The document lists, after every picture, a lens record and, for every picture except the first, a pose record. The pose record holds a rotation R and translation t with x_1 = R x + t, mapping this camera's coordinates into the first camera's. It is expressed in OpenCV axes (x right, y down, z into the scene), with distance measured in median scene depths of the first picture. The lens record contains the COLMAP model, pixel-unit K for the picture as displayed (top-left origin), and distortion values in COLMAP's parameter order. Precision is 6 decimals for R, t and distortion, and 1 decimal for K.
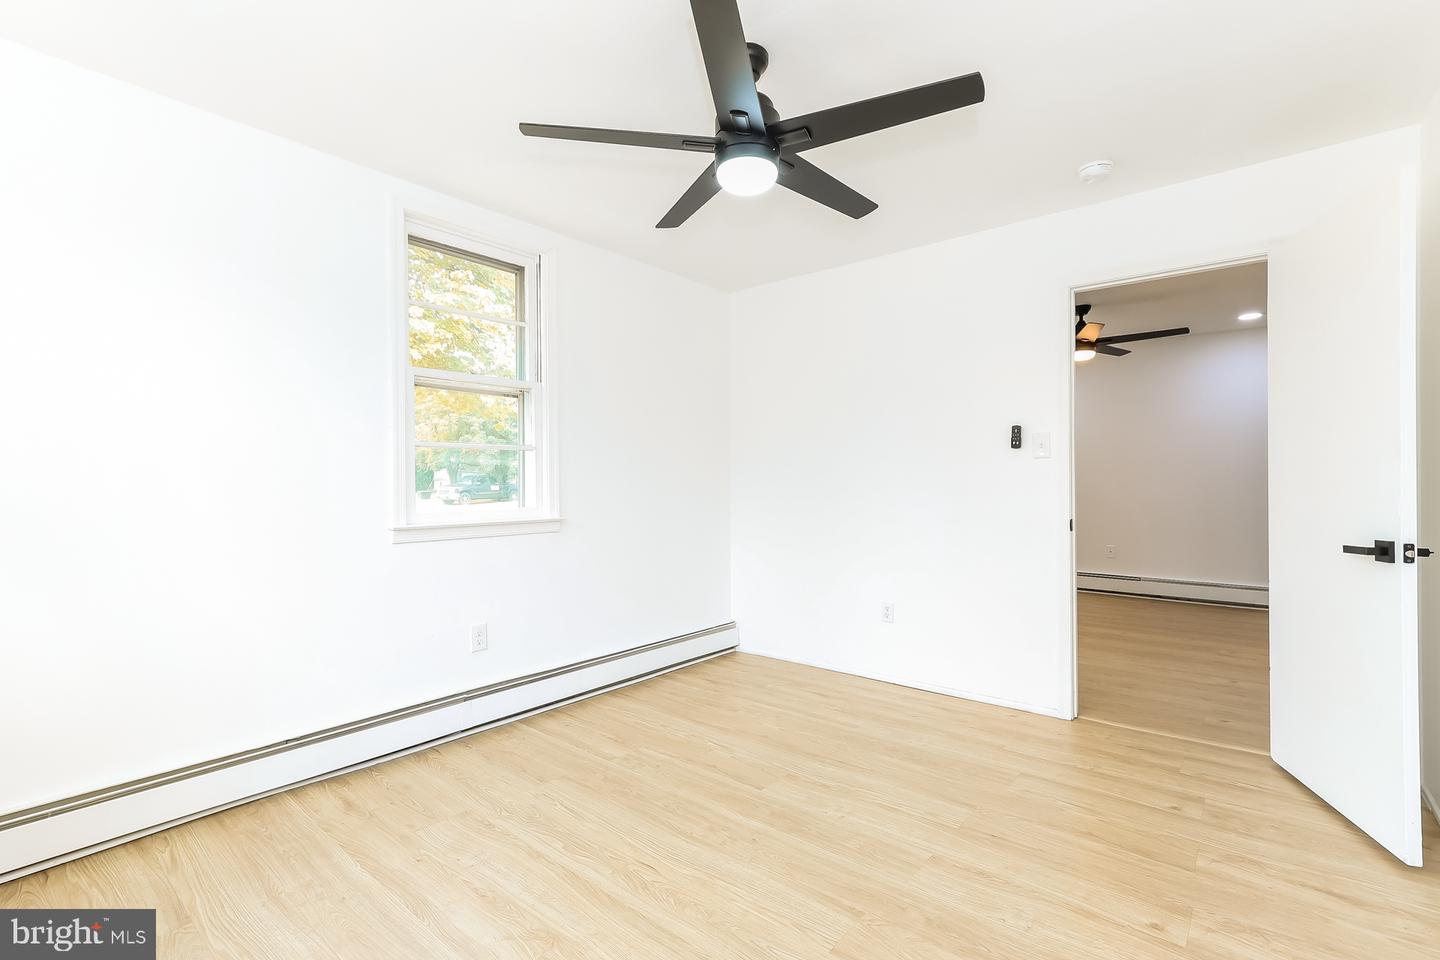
lens RADIAL K [[651.6, 0, 715.4], [0, 651.6, 479.1], [0, 0, 1]] dist [0.001961, 0.000466]
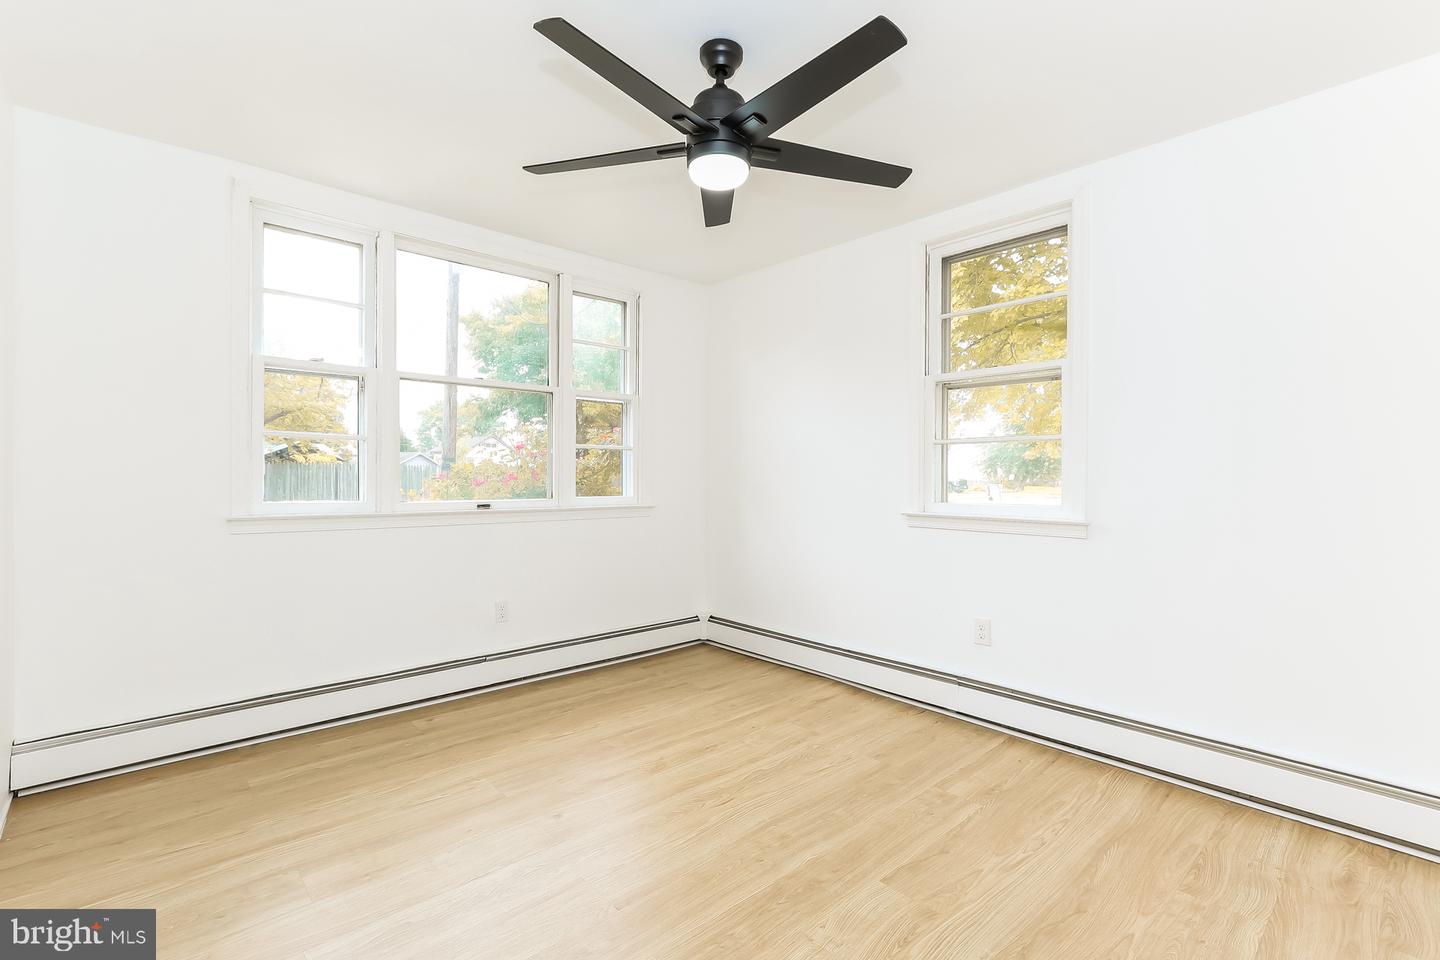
lens RADIAL K [[651.6, 0, 715.4], [0, 651.6, 479.1], [0, 0, 1]] dist [0.001961, 0.000466]
pose [[-0.135317, 0.009641, -0.990755, 0.870097], [0.001818, 0.999953, 0.009483, -0.001098], [0.990801, -0.000518, -0.135328, 0.936388]]
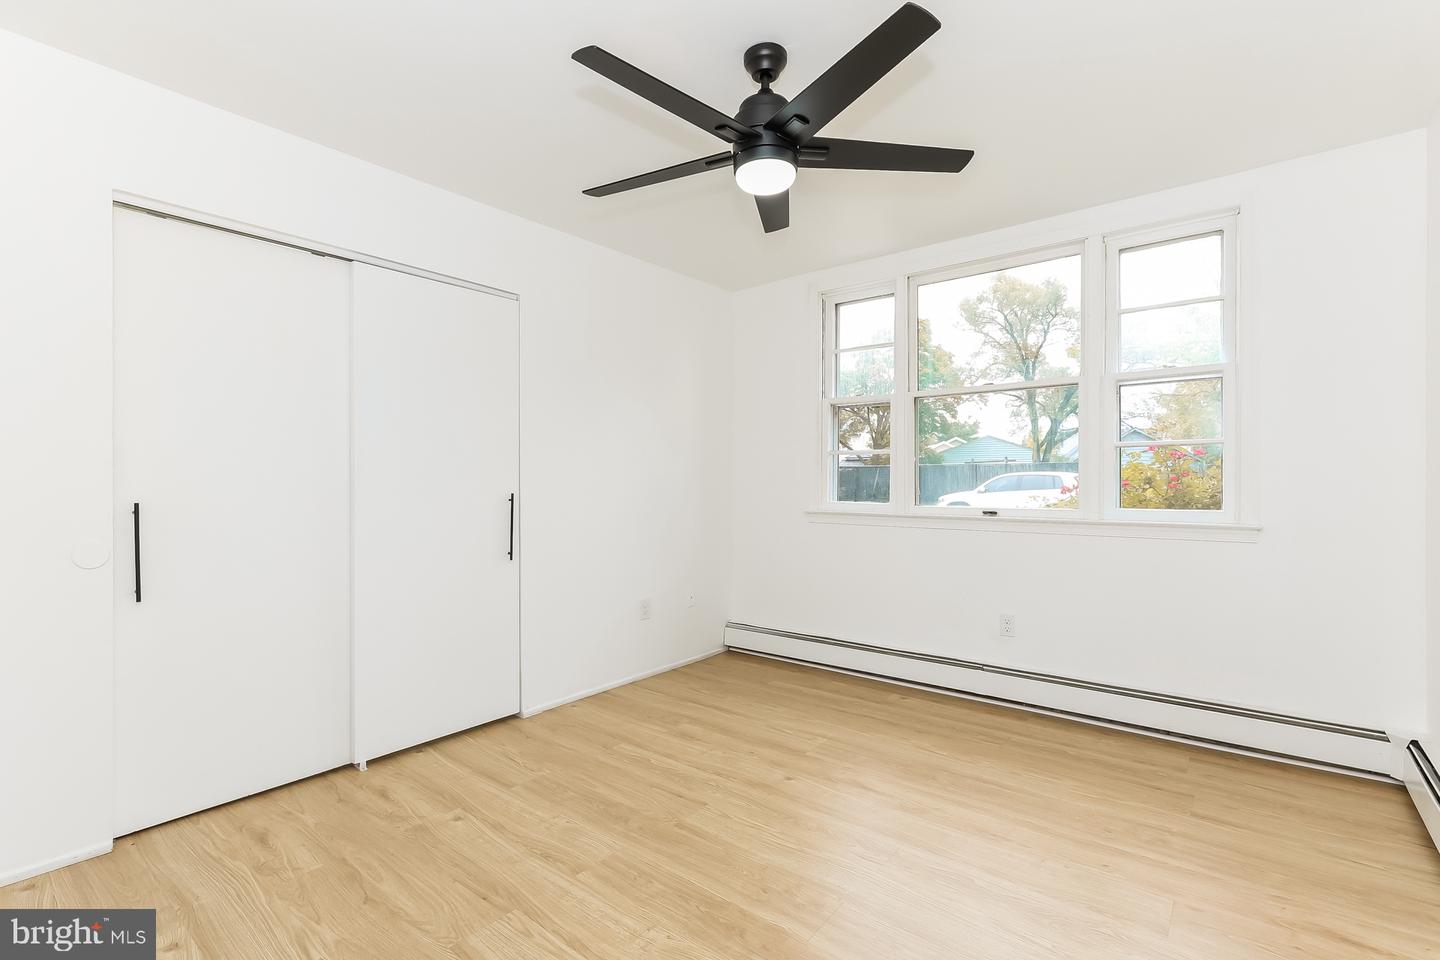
lens RADIAL K [[651.6, 0, 715.4], [0, 651.6, 479.1], [0, 0, 1]] dist [0.001961, 0.000466]
pose [[-0.999719, 0.006019, -0.022924, 0.125410], [0.006254, 0.999929, -0.010171, 0.008277], [0.022861, -0.010311, -0.999685, 1.654848]]
